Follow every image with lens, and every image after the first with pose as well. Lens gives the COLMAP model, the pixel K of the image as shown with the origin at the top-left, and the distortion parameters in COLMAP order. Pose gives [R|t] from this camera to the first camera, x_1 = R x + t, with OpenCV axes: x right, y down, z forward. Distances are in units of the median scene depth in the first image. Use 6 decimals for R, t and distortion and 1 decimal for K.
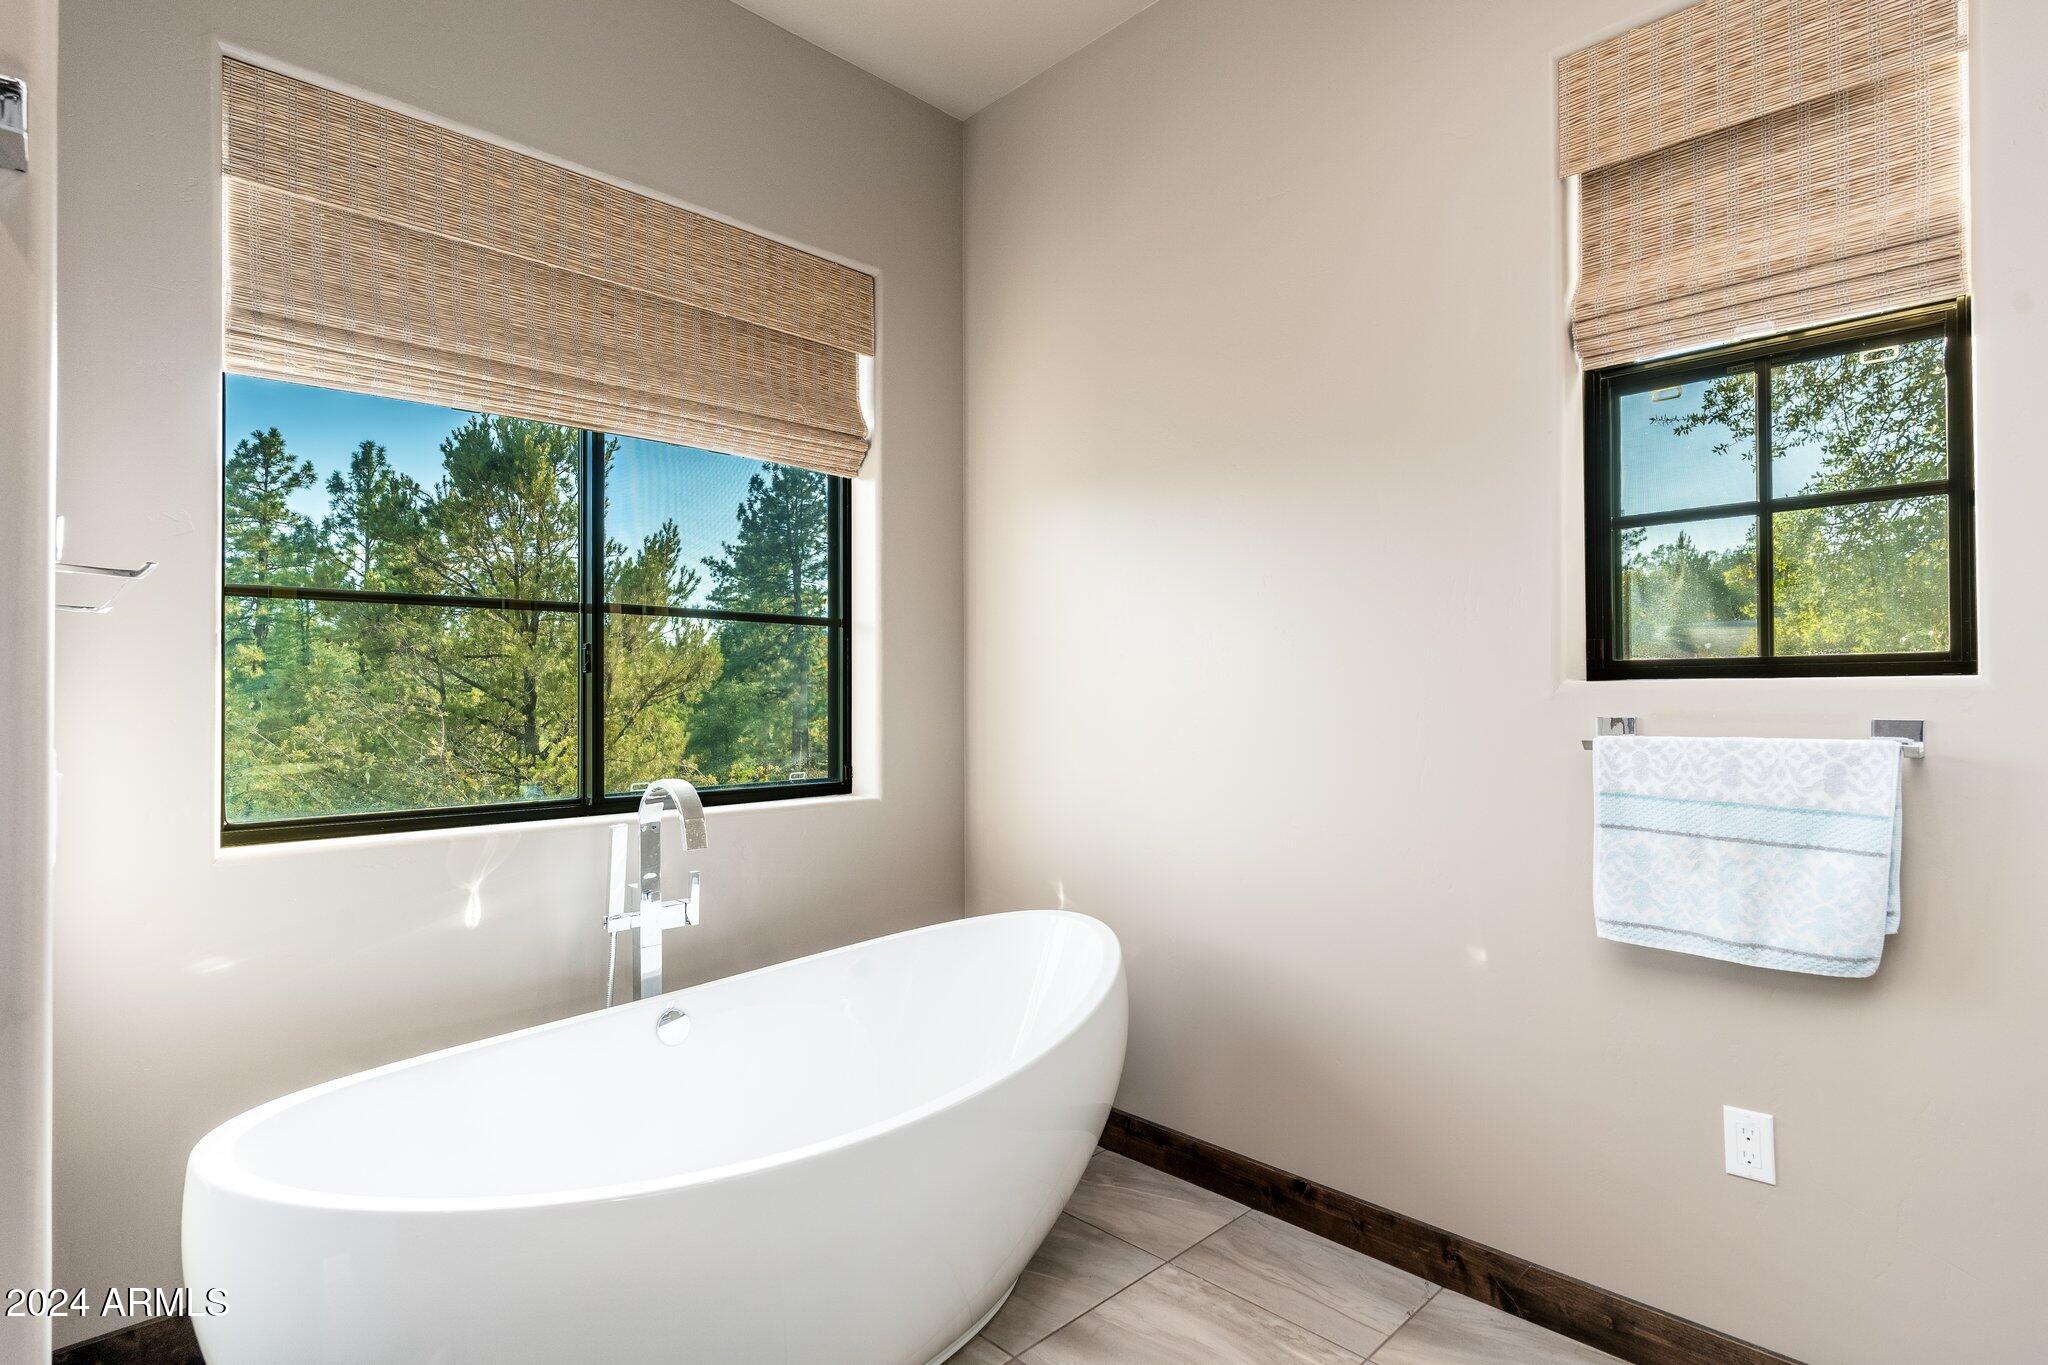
lens RADIAL K [[1048.0, 0, 1024.0], [0, 1048.0, 682.5], [0, 0, 1]] dist [0.002675, 0.000687]
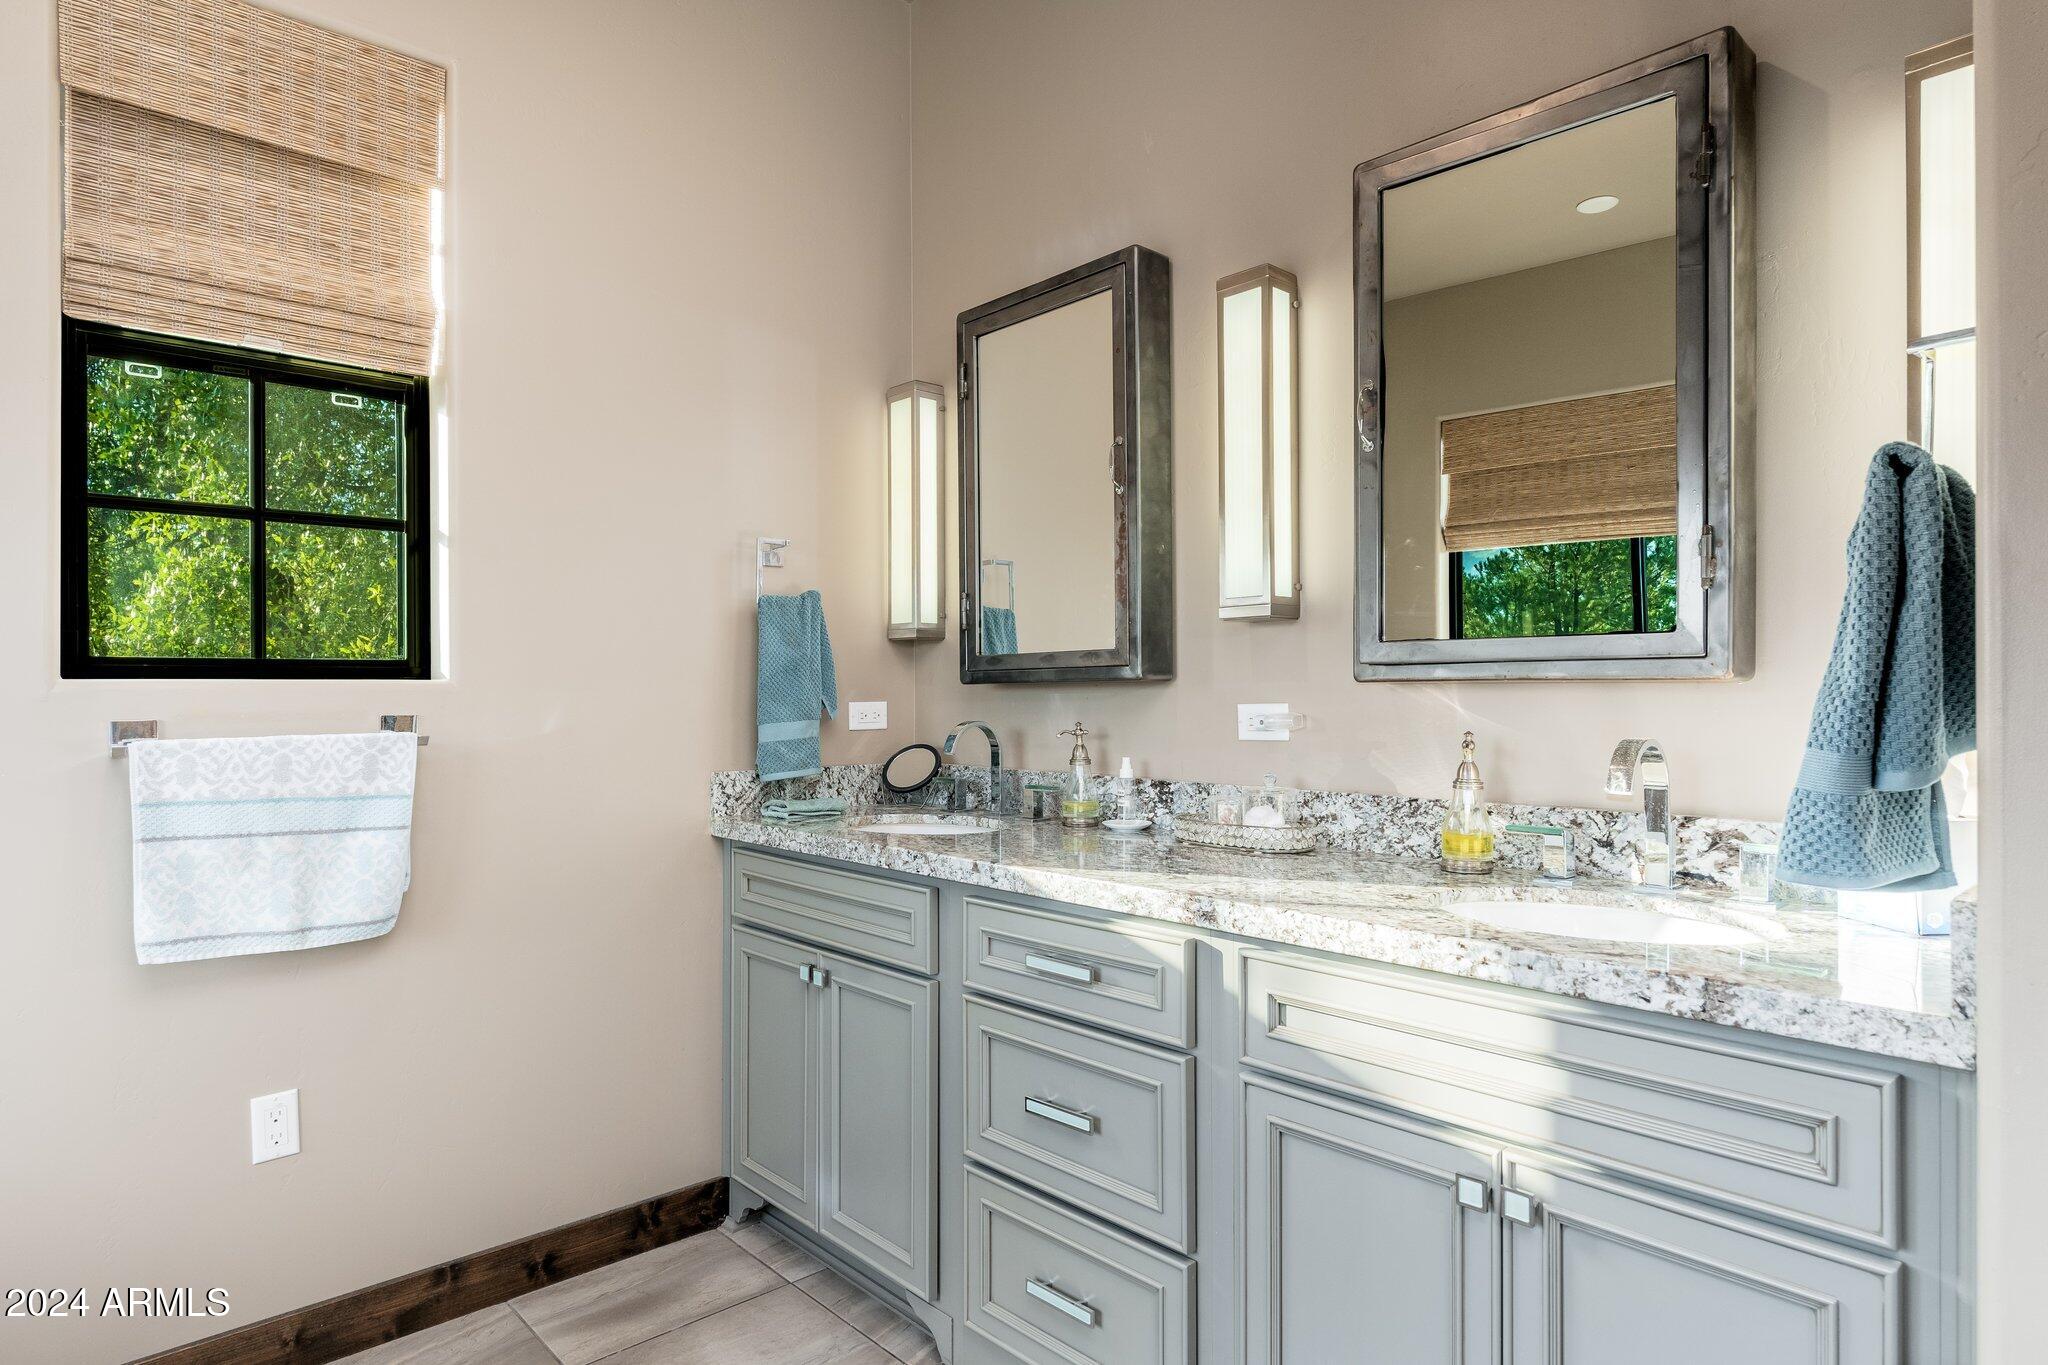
lens RADIAL K [[1159.8, 0, 1038.7], [0, 1159.8, 686.8], [0, 0, 1]] dist [-0.000728, -0.001588]
pose [[0.018117, 0.007021, 0.999811, -0.427257], [-0.006139, 0.999957, -0.006911, 0.006562], [-0.999817, -0.006013, 0.018160, 0.210530]]
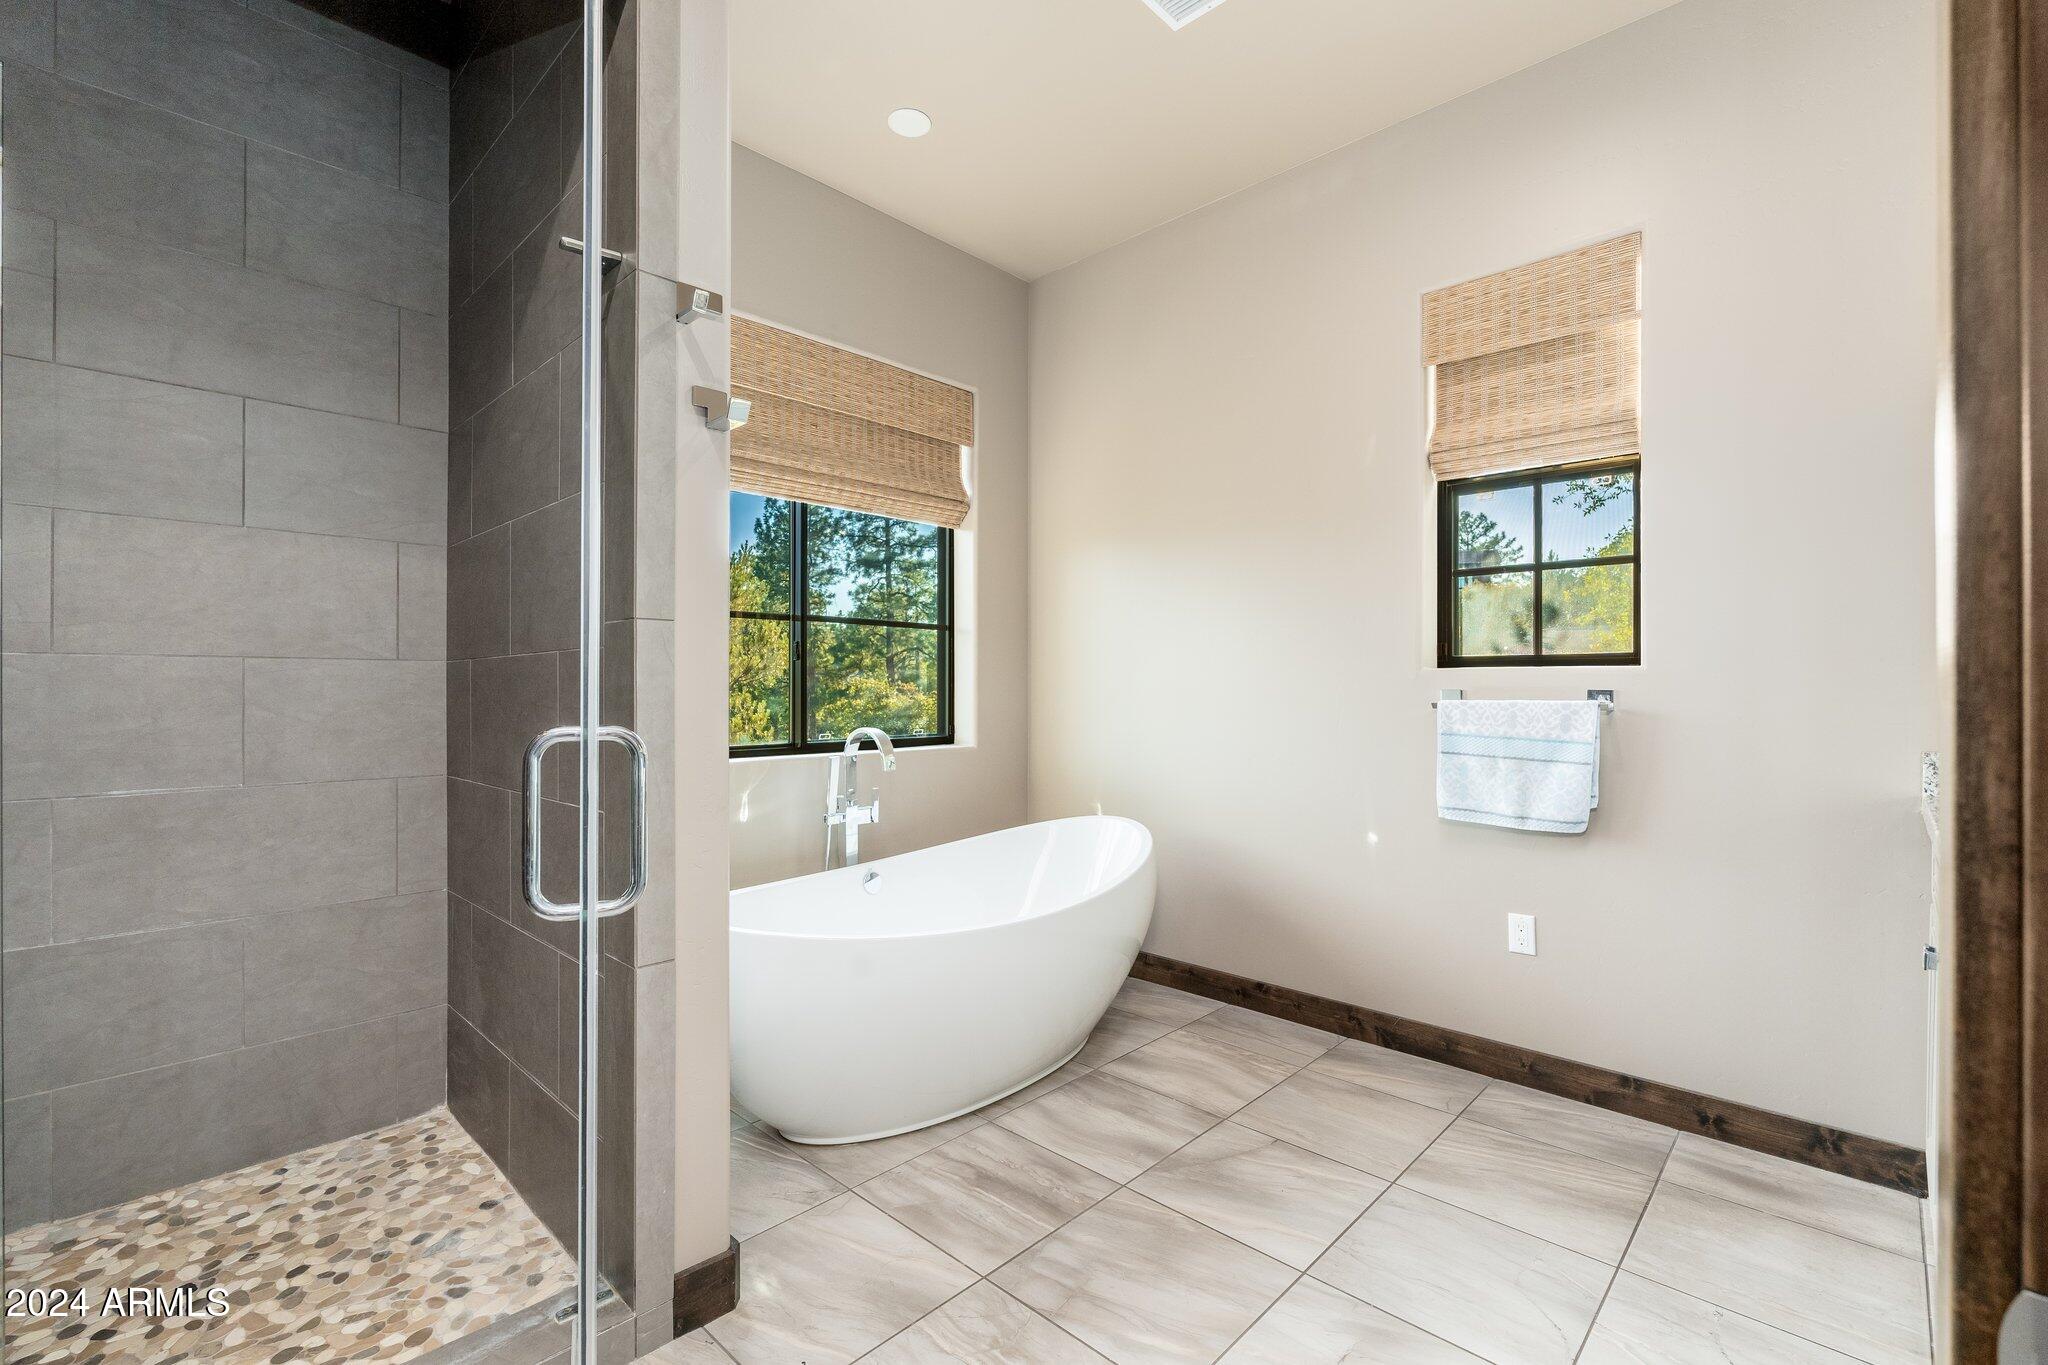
lens RADIAL K [[913.3, 0, 1024.0], [0, 913.3, 682.5], [0, 0, 1]] dist [0.001794, 0.000264]
pose [[0.999403, 0.005762, 0.034059, -0.181199], [-0.006044, 0.999948, 0.008171, 0.013900], [-0.034011, -0.008372, 0.999386, -0.462951]]
